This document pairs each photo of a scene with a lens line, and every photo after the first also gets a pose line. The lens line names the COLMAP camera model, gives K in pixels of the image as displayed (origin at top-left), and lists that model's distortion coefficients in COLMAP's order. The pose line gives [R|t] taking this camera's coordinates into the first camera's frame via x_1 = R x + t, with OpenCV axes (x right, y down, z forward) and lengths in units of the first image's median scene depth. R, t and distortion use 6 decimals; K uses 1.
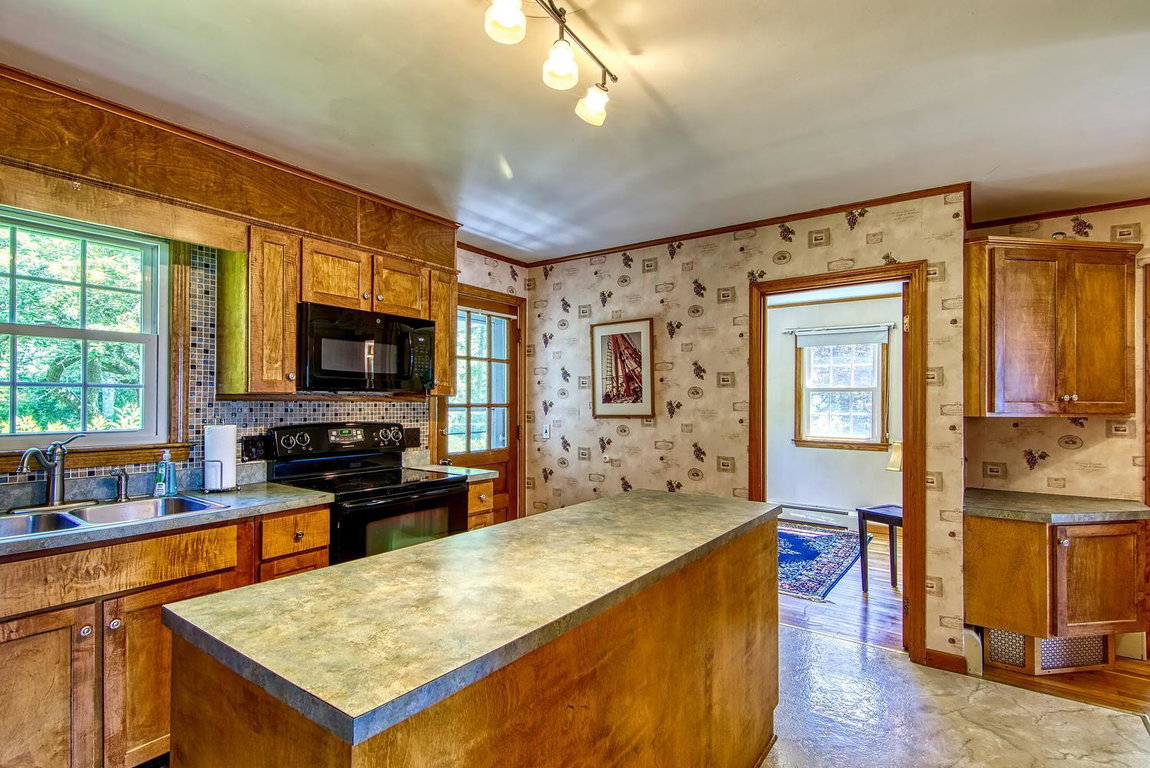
lens RADIAL K [[552.5, 0, 571.2], [0, 552.5, 399.4], [0, 0, 1]] dist [0.013566, -0.007091]
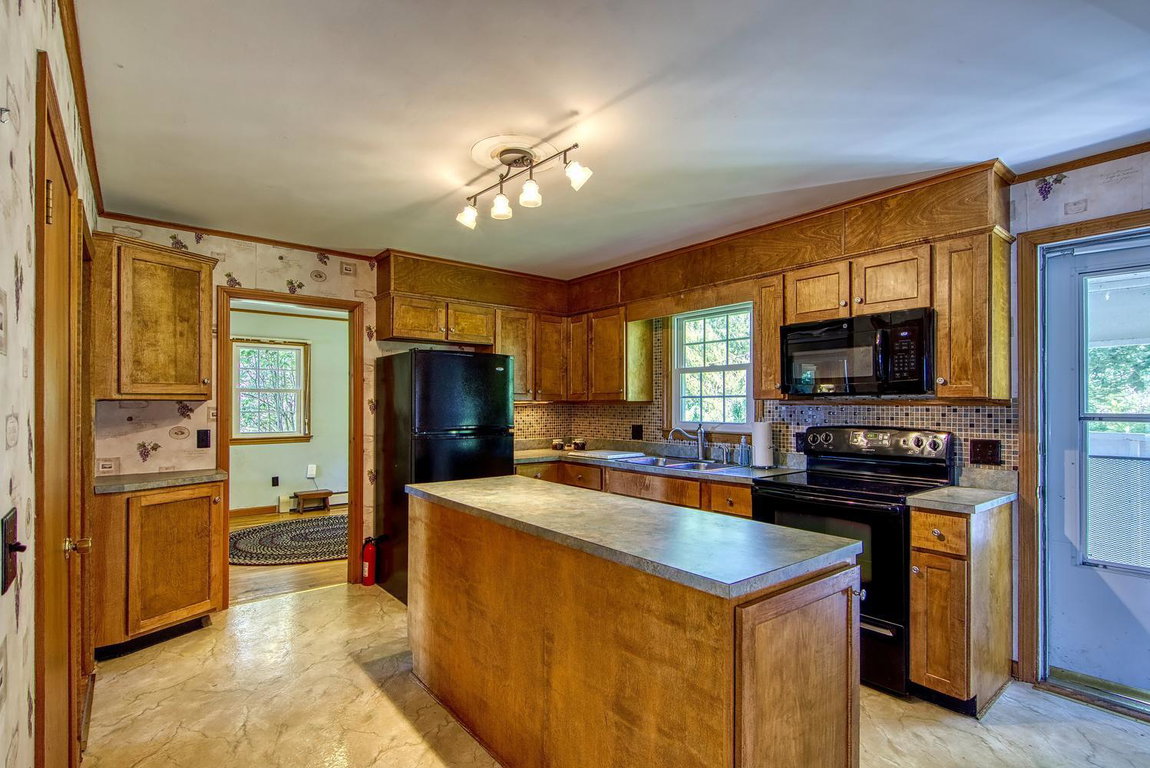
lens RADIAL K [[552.5, 0, 571.0], [0, 552.5, 401.4], [0, 0, 1]] dist [0.013566, -0.007091]
pose [[-0.254737, -0.010760, -0.966950, 0.851686], [0.000401, 0.999937, -0.011233, 0.008764], [0.967010, -0.003249, -0.254717, 0.866439]]
